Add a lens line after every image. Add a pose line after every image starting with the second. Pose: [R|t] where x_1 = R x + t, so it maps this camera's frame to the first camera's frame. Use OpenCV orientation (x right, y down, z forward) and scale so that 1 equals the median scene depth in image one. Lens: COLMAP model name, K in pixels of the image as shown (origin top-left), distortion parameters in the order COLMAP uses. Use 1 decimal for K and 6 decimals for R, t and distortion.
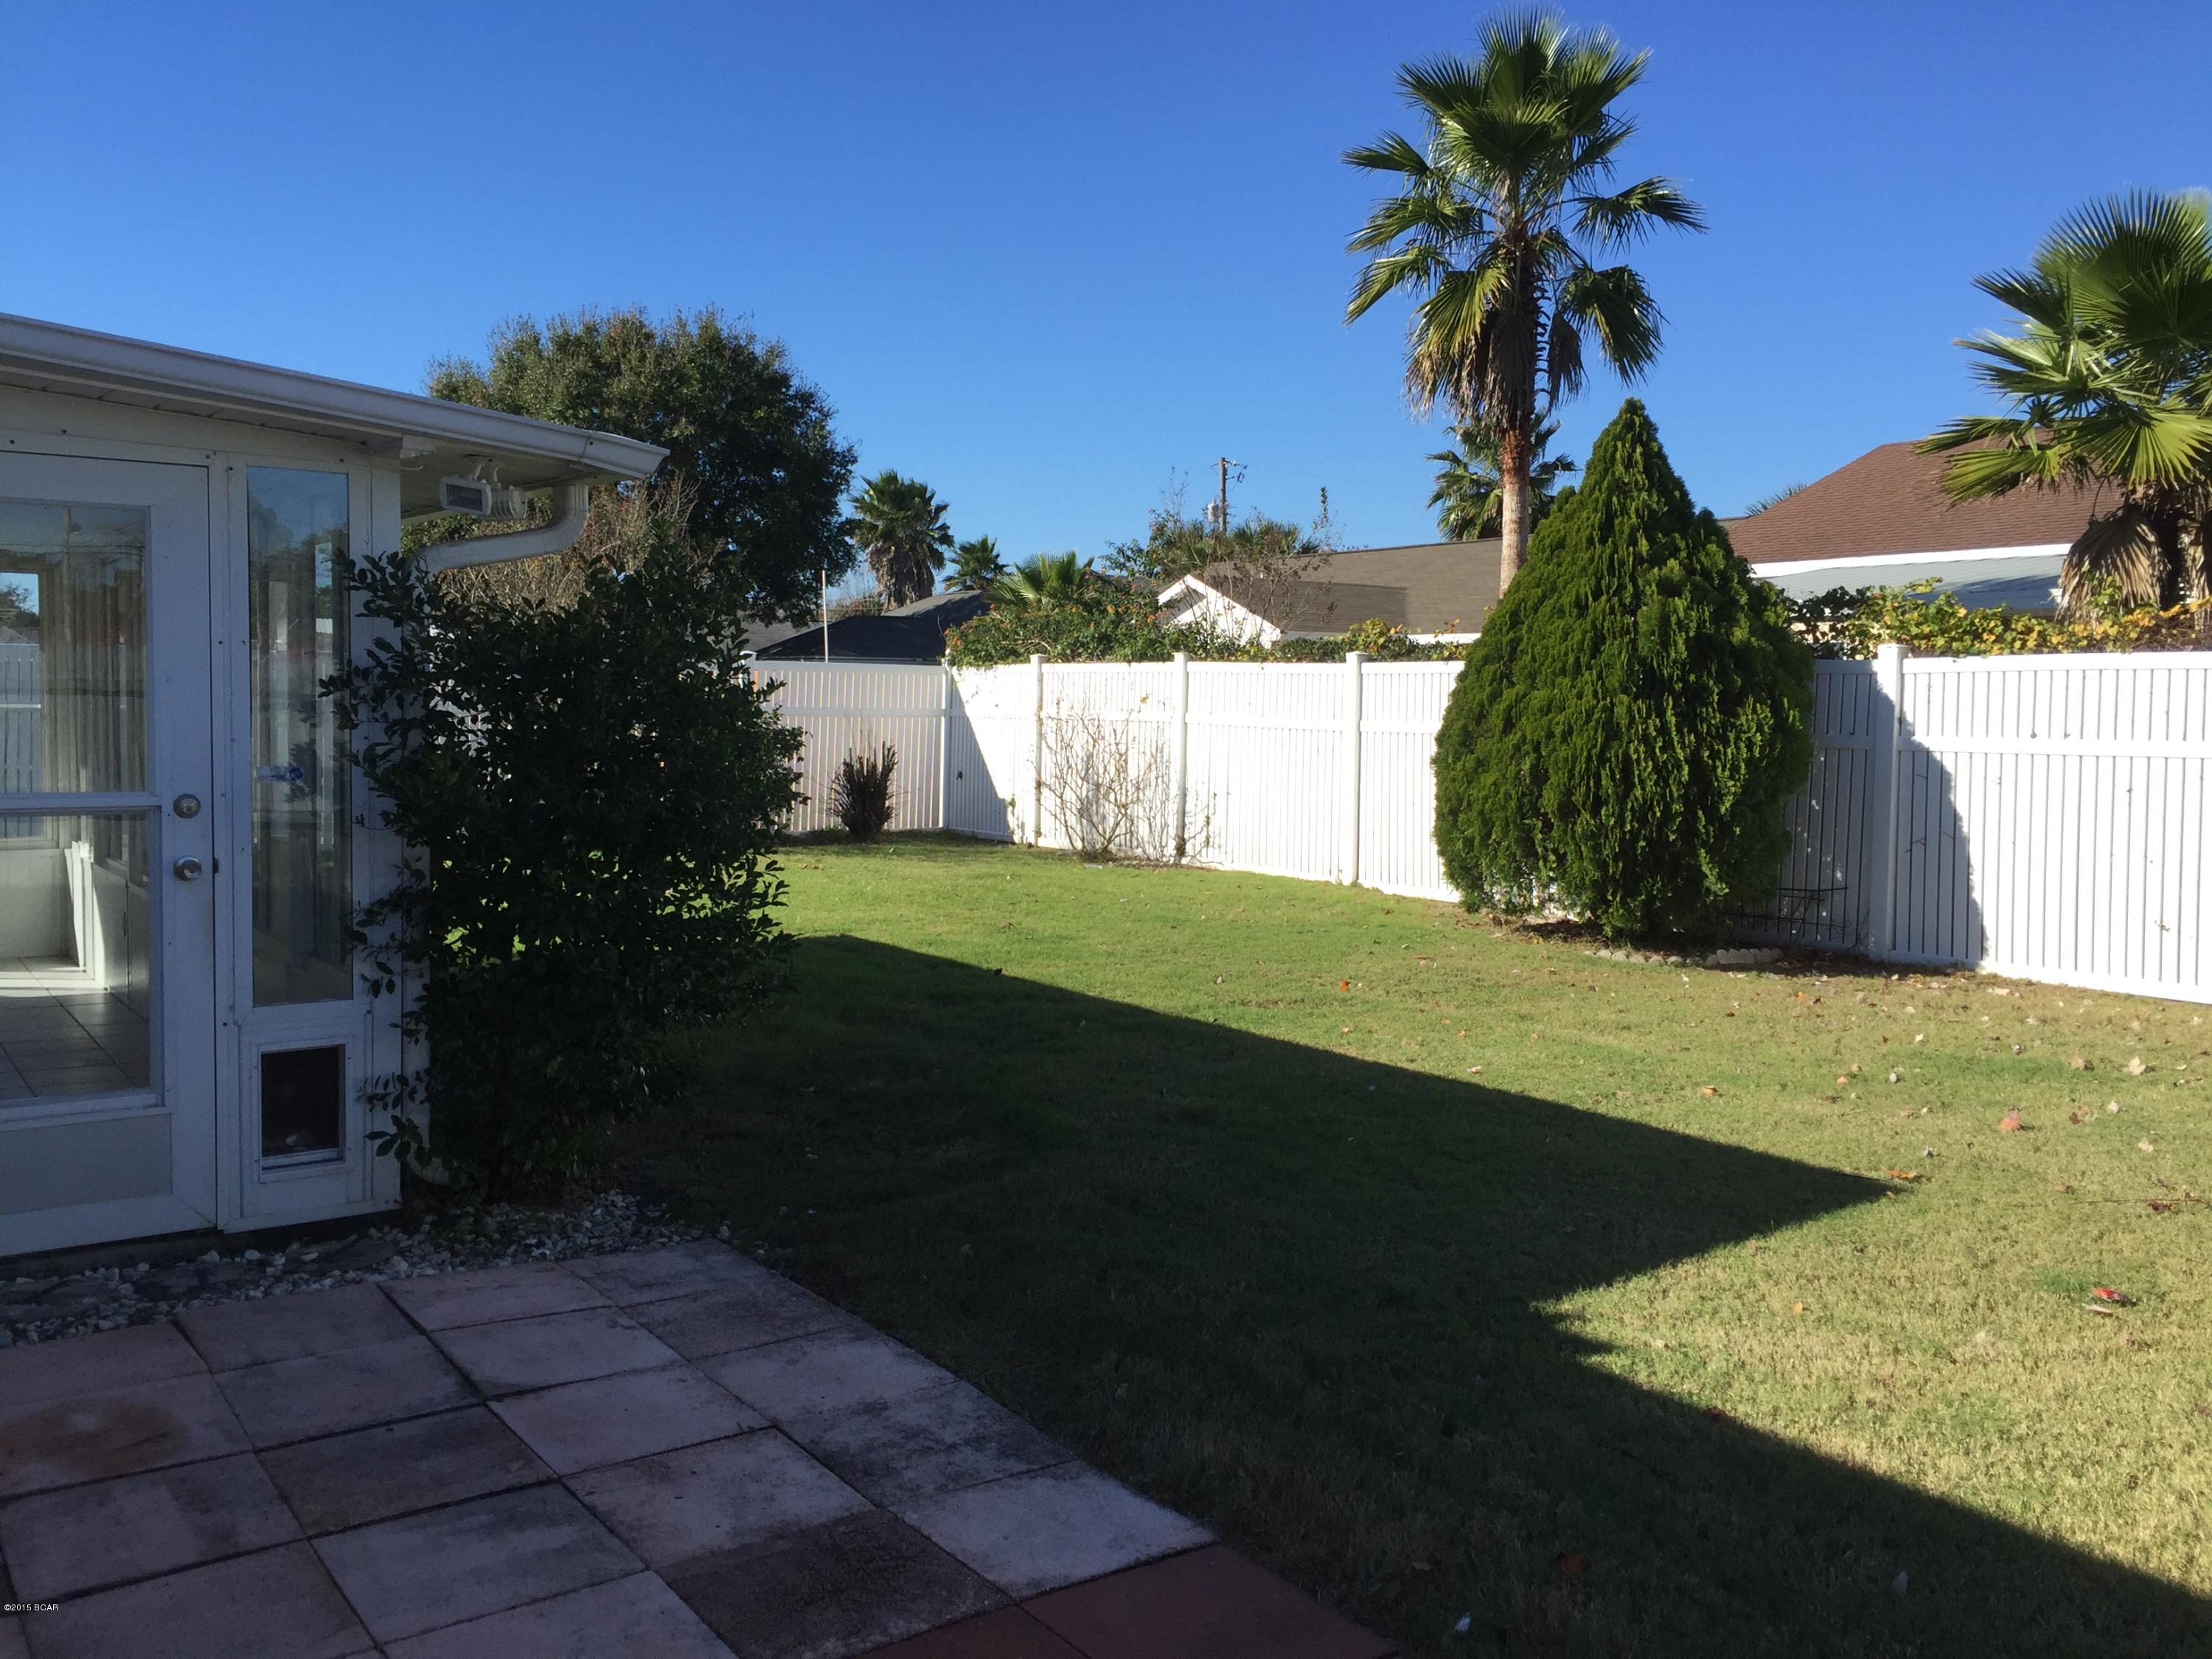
lens RADIAL K [[1889.9, 0, 1106.7], [0, 1889.9, 822.2], [0, 0, 1]] dist [-0.005162, -0.001453]
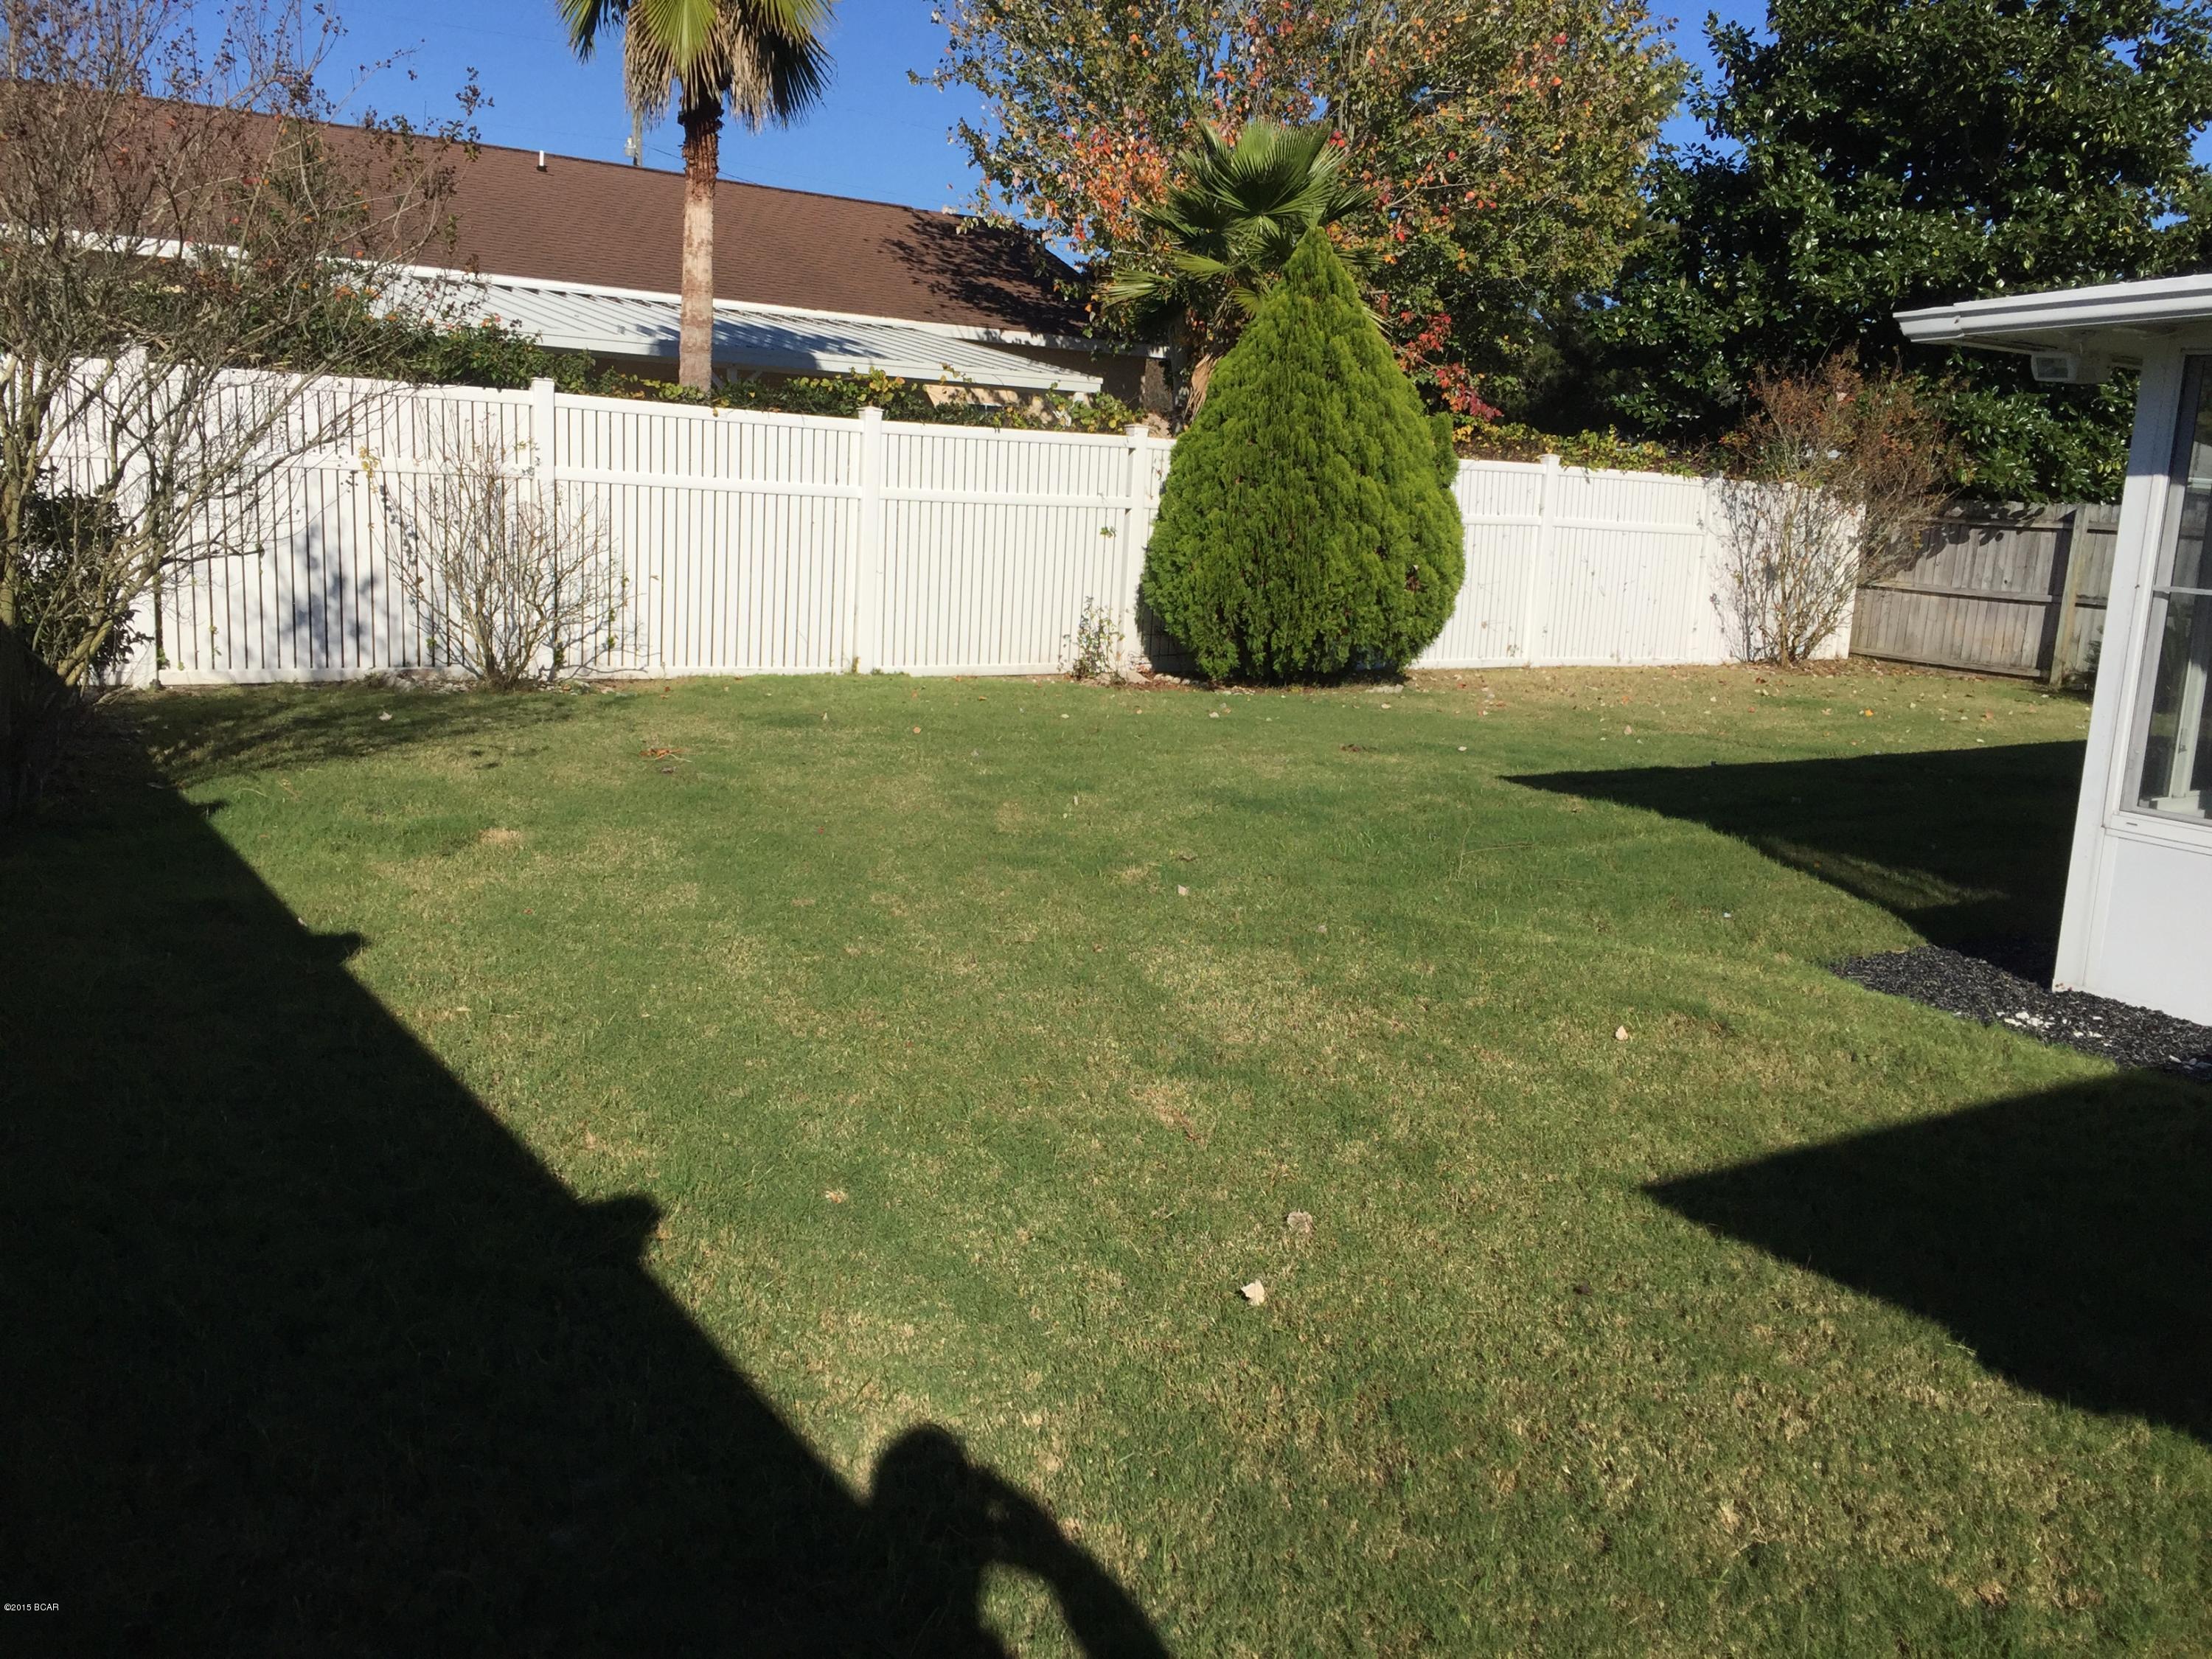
lens RADIAL K [[1889.9, 0, 1105.7], [0, 1889.9, 829.5], [0, 0, 1]] dist [-0.005162, -0.001453]
pose [[0.030978, -0.200300, 0.979245, -0.706254], [0.003698, 0.979731, 0.200283, -0.068685], [-0.999513, -0.002583, 0.031091, 0.807103]]
